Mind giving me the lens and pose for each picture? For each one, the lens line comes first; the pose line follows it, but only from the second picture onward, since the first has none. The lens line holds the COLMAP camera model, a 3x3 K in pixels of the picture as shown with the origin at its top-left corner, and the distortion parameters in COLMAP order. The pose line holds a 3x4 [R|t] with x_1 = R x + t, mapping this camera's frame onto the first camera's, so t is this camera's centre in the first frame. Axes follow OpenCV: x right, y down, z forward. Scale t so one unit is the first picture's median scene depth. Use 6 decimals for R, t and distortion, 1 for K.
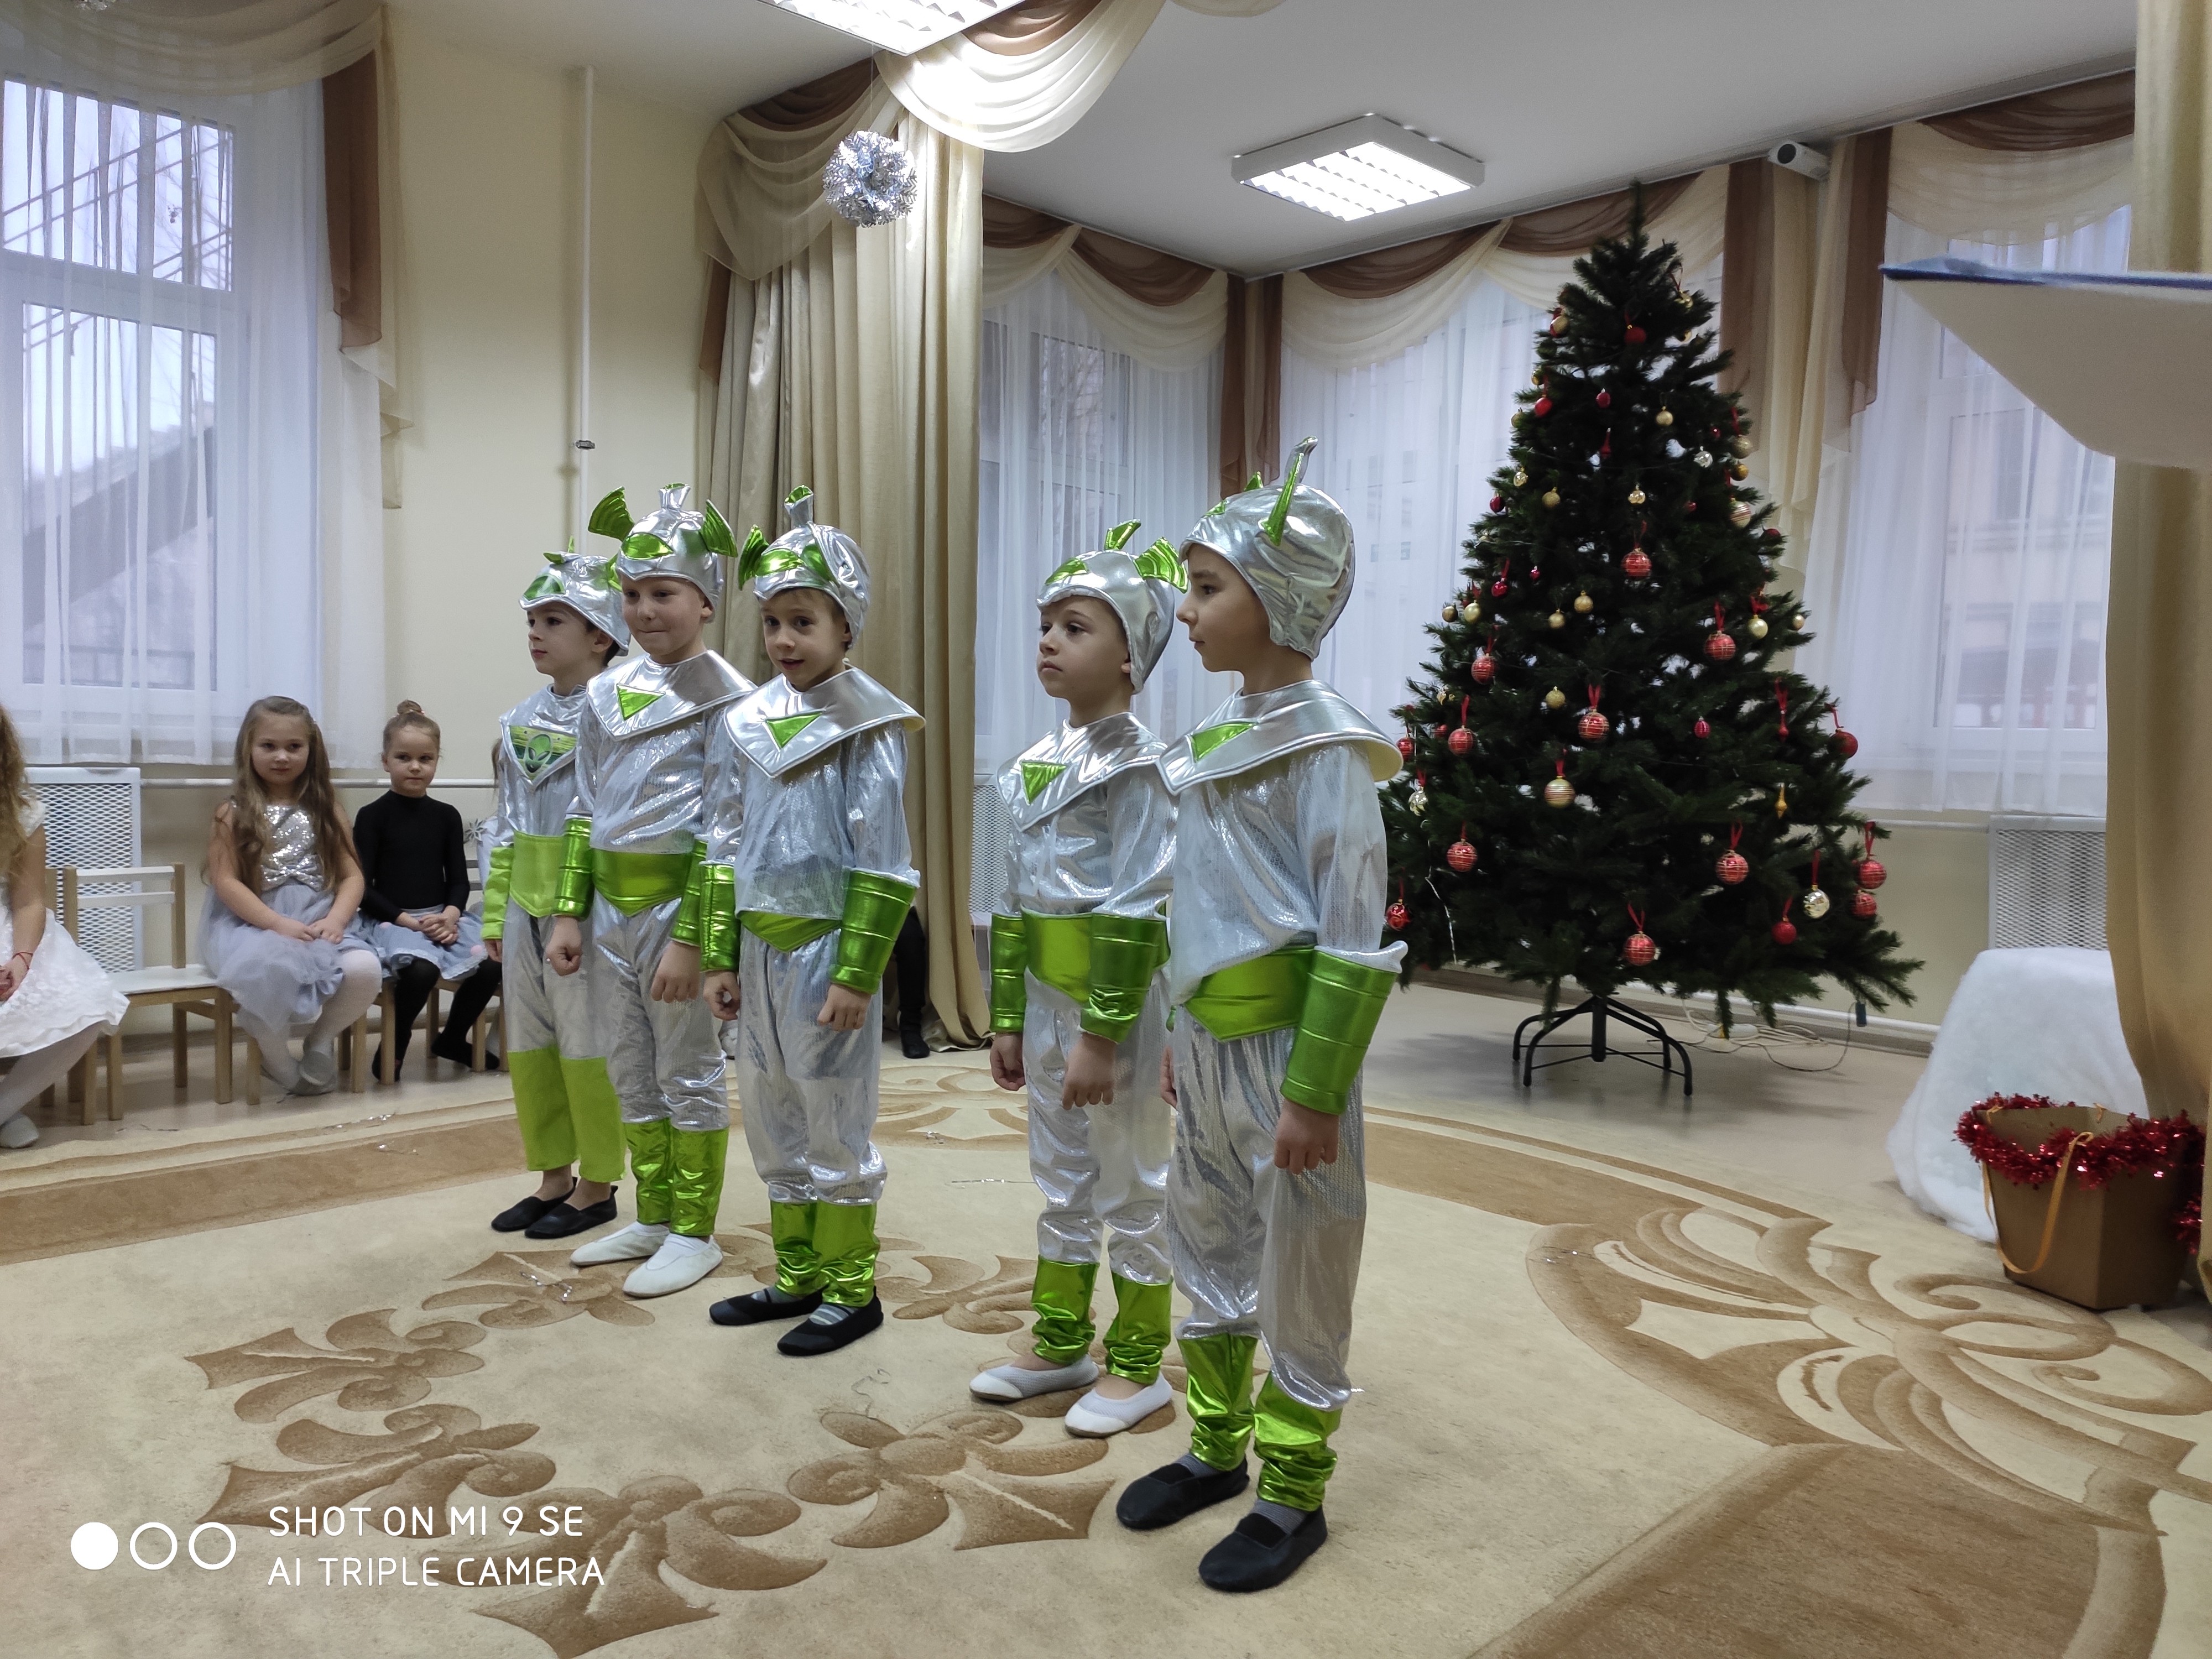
lens RADIAL K [[1670.0, 0, 1115.4], [0, 1670.0, 837.1], [0, 0, 1]] dist [0.018502, -0.028080]
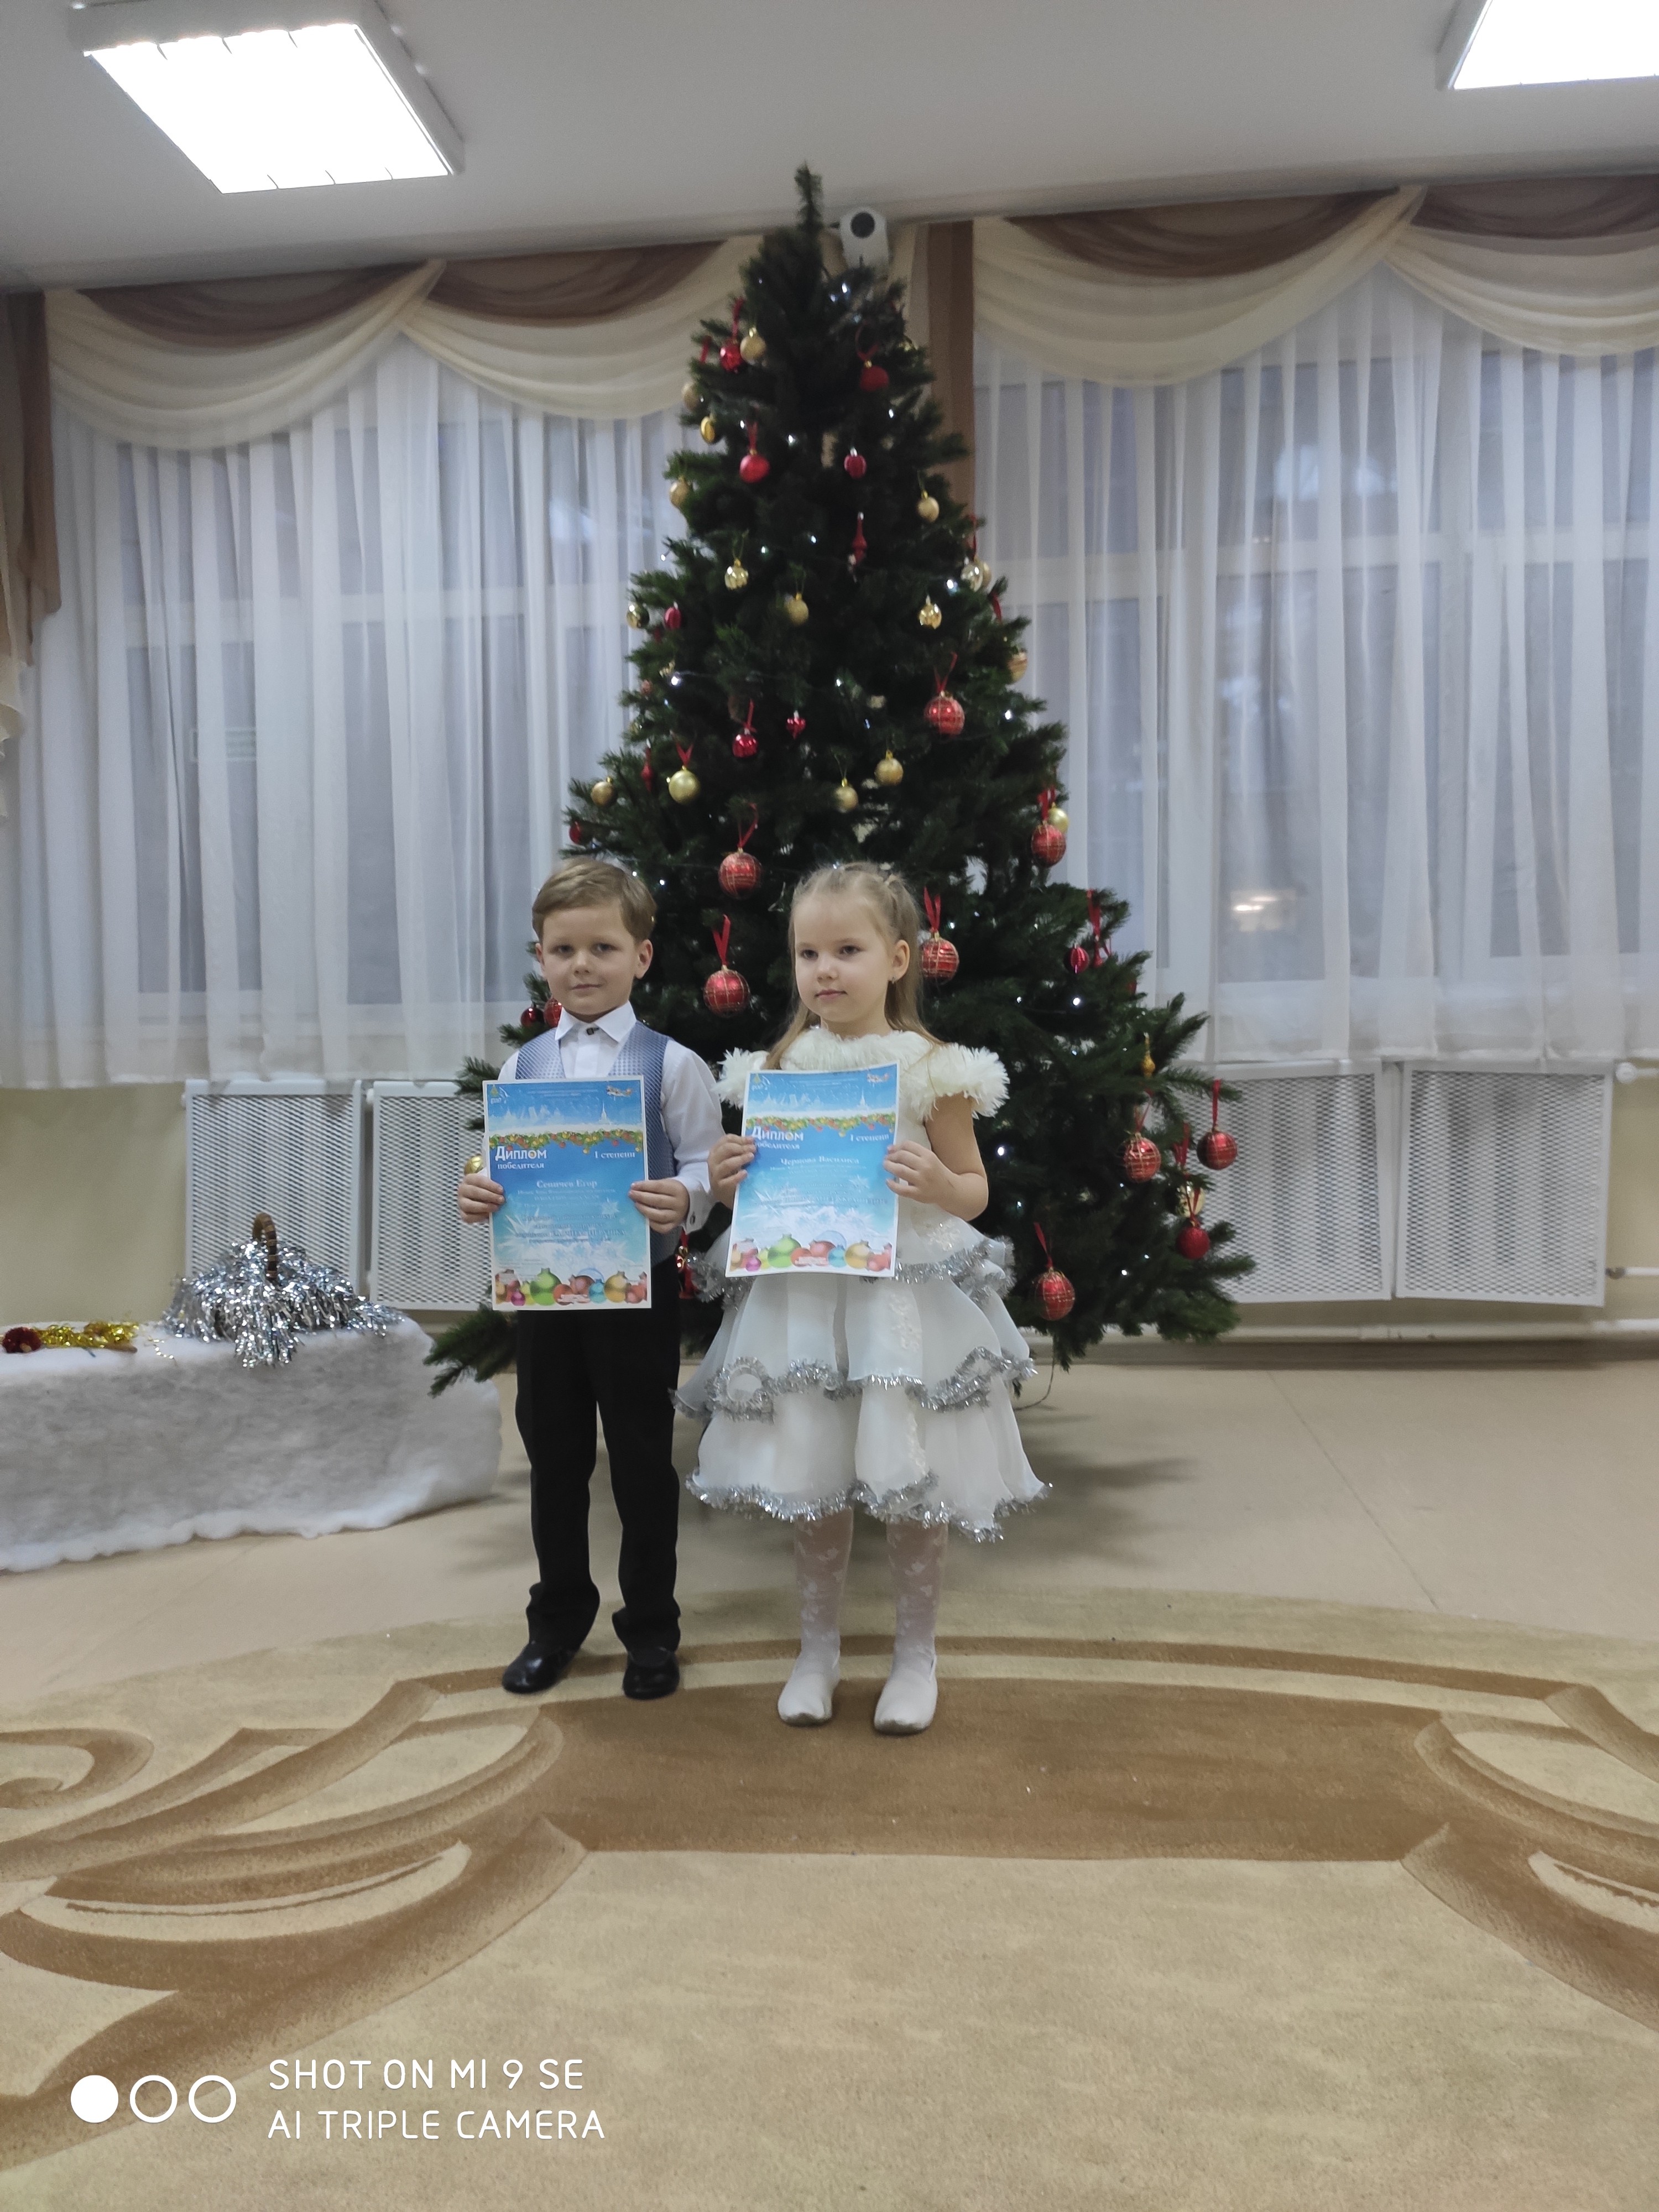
lens RADIAL K [[1670.0, 0, 873.7], [0, 1670.0, 1107.7], [0, 0, 1]] dist [0.018502, -0.028080]
pose [[0.761566, -0.078807, 0.643278, -0.130779], [0.085371, 0.996129, 0.020966, -0.022124], [-0.642440, 0.038951, 0.765345, 0.460235]]
